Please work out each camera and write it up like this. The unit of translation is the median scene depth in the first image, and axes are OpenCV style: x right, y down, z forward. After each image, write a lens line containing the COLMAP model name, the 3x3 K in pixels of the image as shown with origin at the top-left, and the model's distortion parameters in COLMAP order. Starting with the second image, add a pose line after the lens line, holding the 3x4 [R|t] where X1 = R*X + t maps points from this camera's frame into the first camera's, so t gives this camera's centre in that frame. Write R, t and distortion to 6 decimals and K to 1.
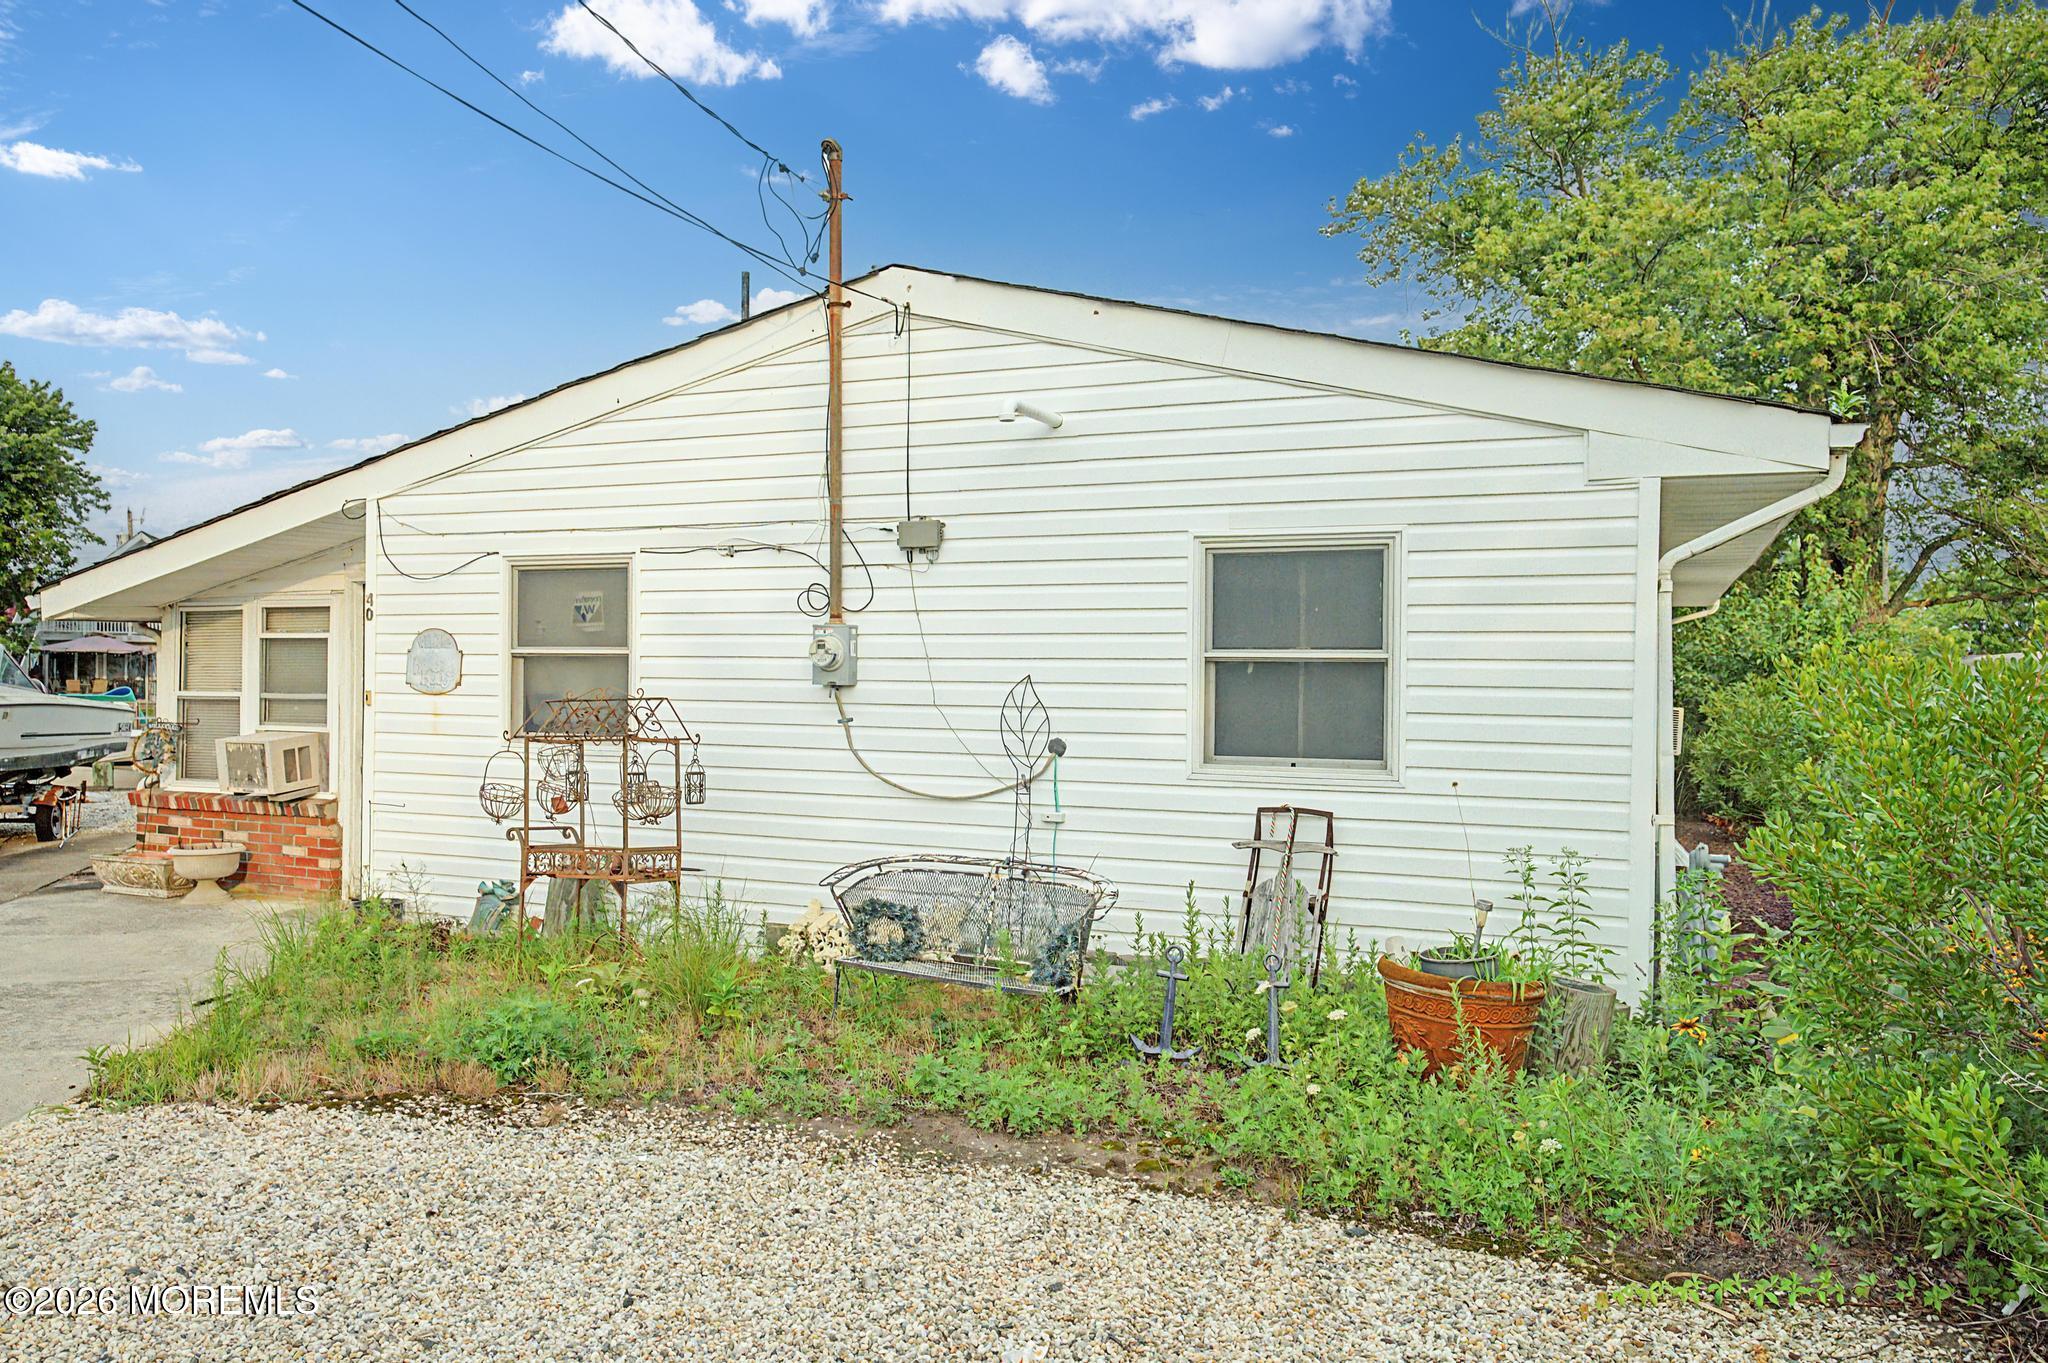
lens RADIAL K [[1461.5, 0, 1024.0], [0, 1461.5, 681.5], [0, 0, 1]] dist [0.005865, 0.005582]
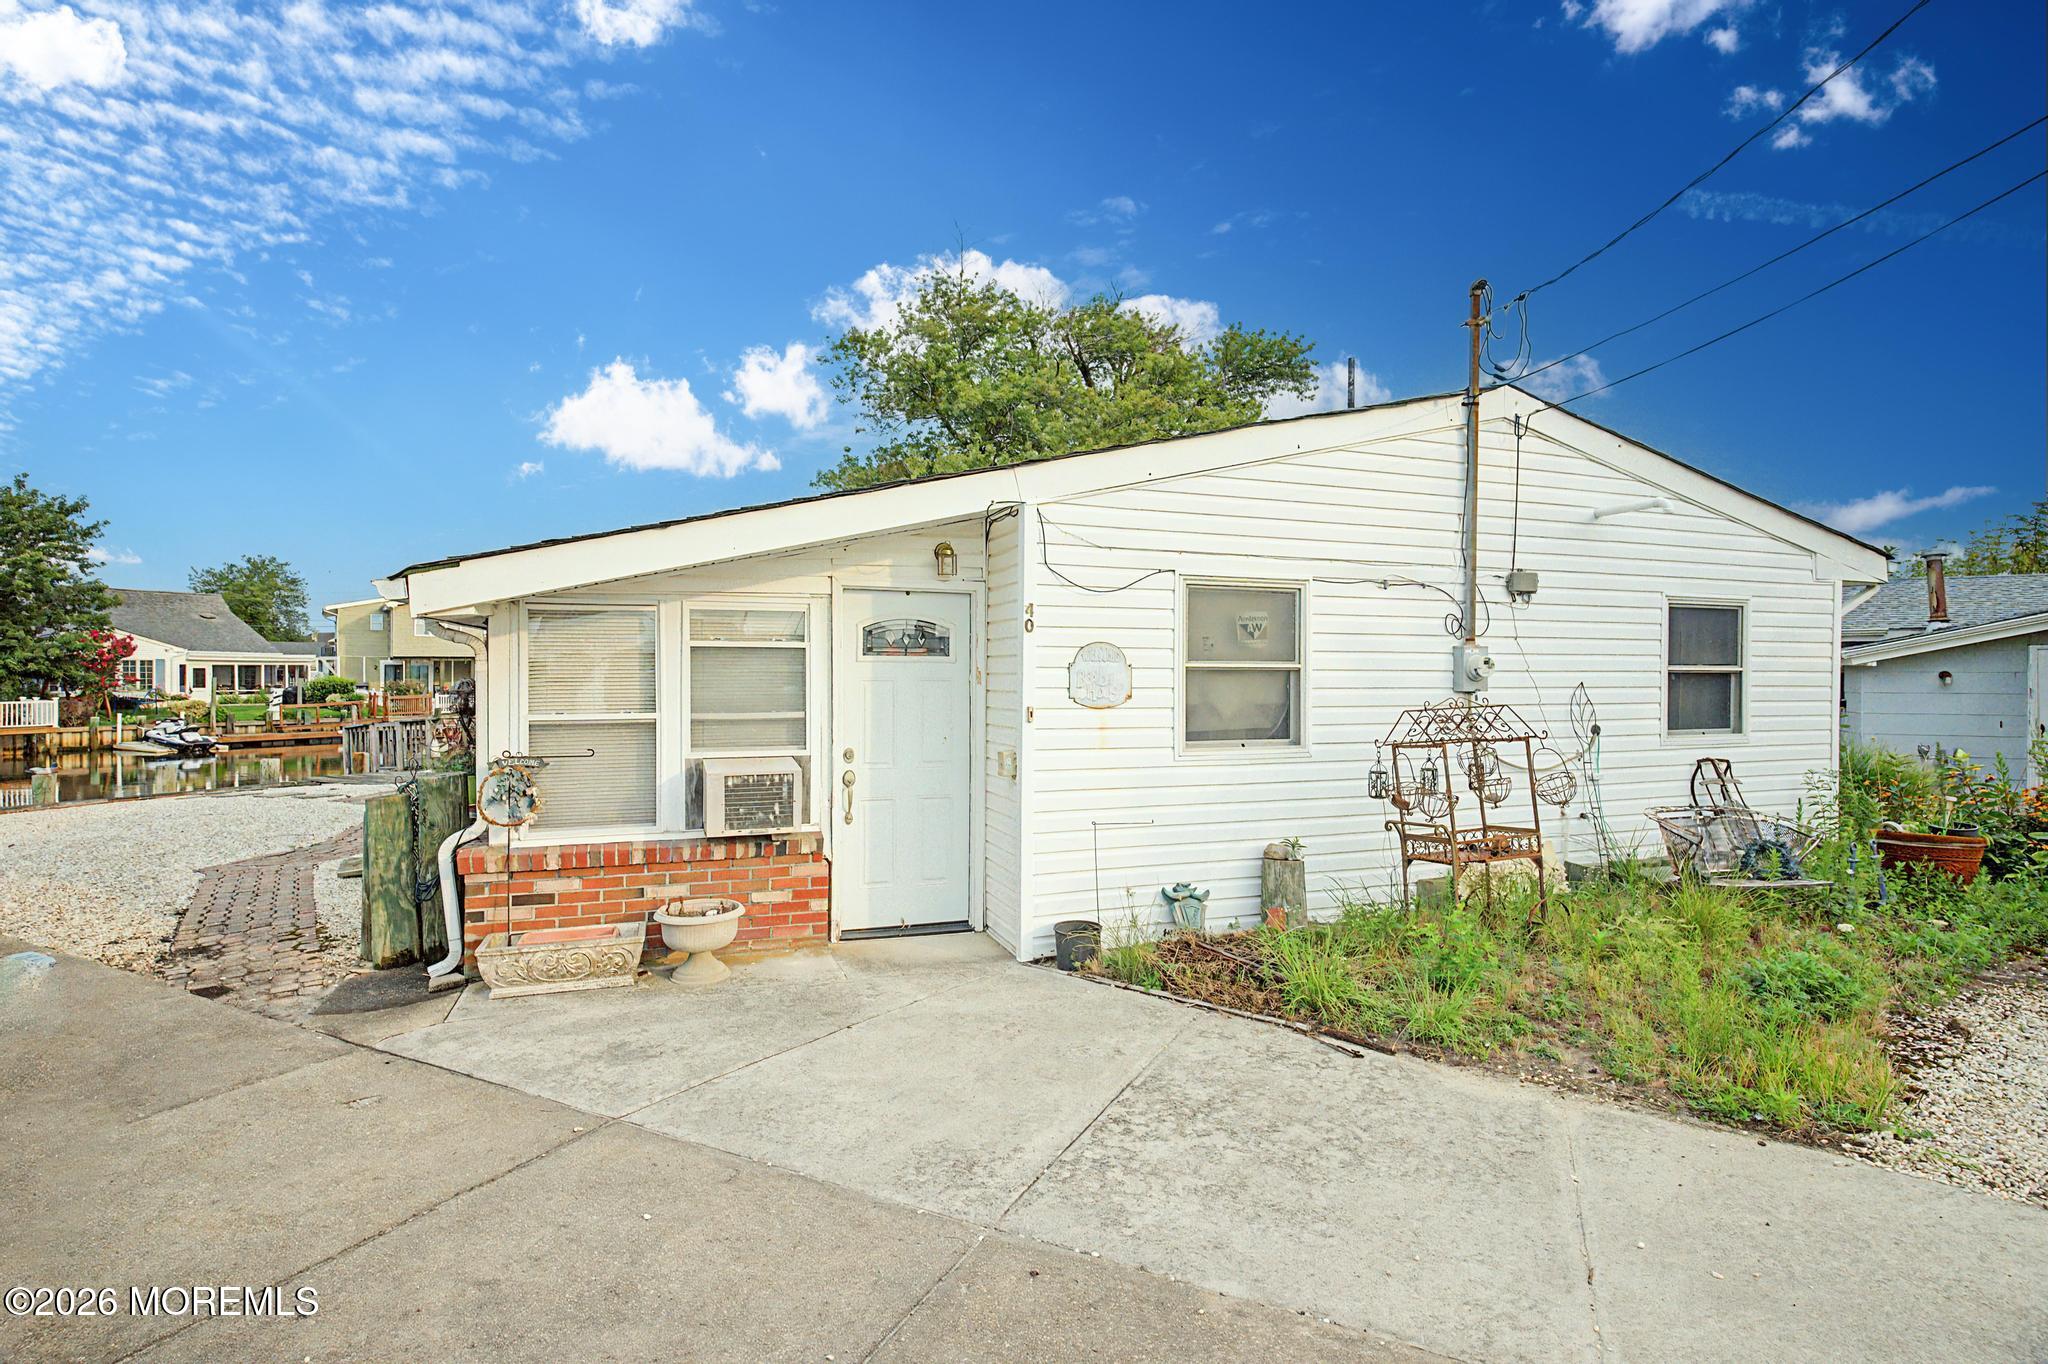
lens RADIAL K [[989.0, 0, 1024.1], [0, 989.0, 674.1], [0, 0, 1]] dist [-0.003818, 0.002481]
pose [[0.723134, -0.007254, 0.690670, -0.976221], [0.008990, 0.999959, 0.001090, -0.016710], [-0.690650, 0.005421, 0.723169, 0.594307]]
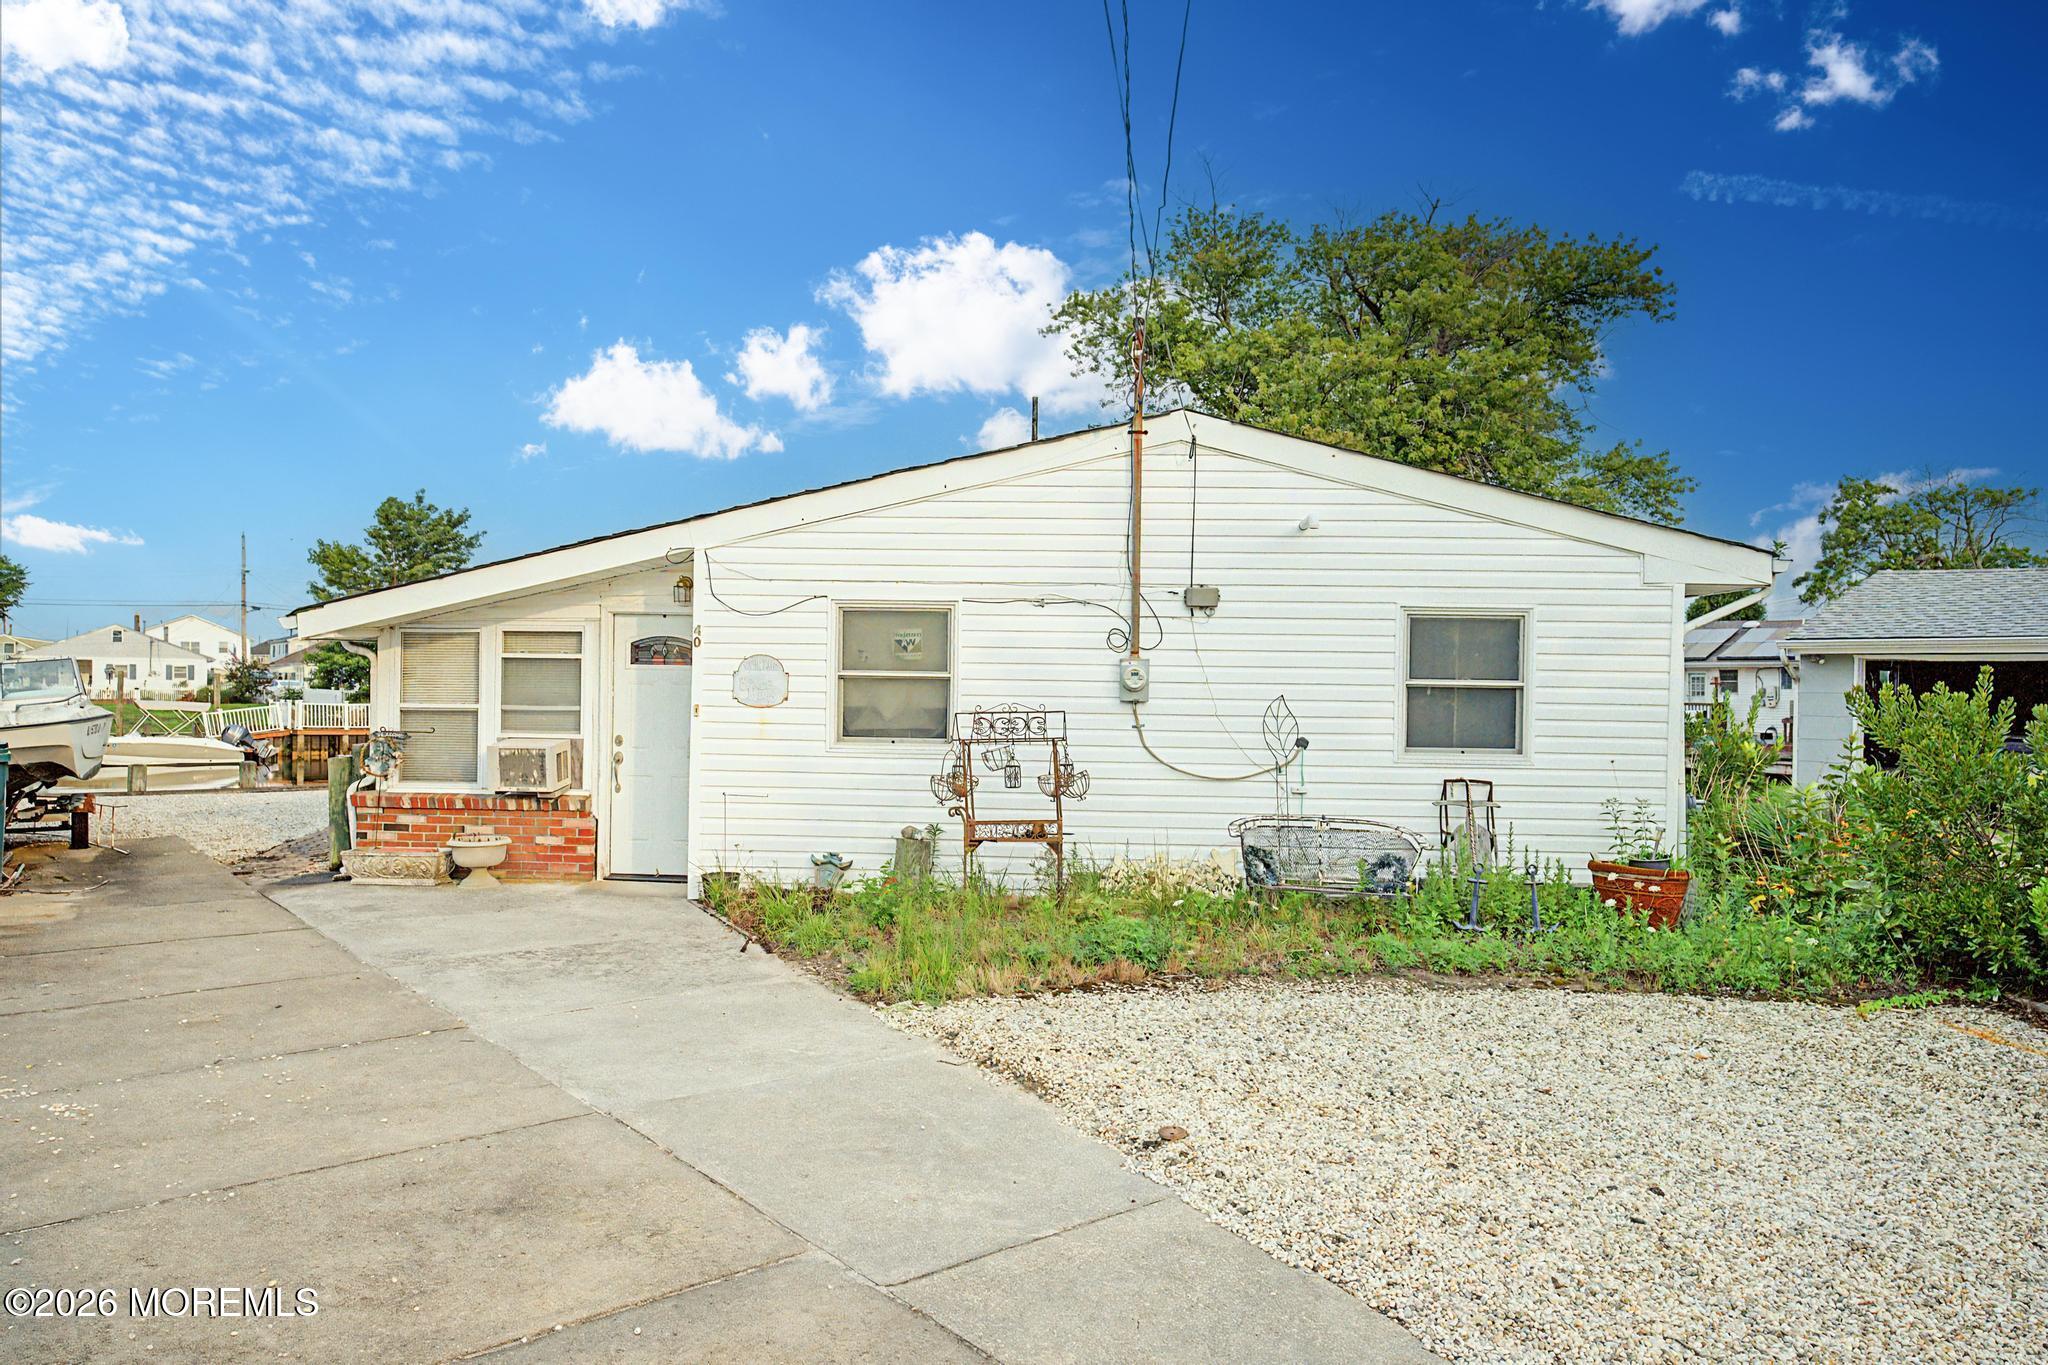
lens RADIAL K [[1329.8, 0, 1024.0], [0, 1329.8, 682.5], [0, 0, 1]] dist [0.004436, 0.000720]
pose [[0.937570, 0.005584, 0.347753, -0.634760], [-0.004073, 0.999979, -0.005075, -0.007957], [-0.347774, 0.003342, 0.937573, -0.156529]]
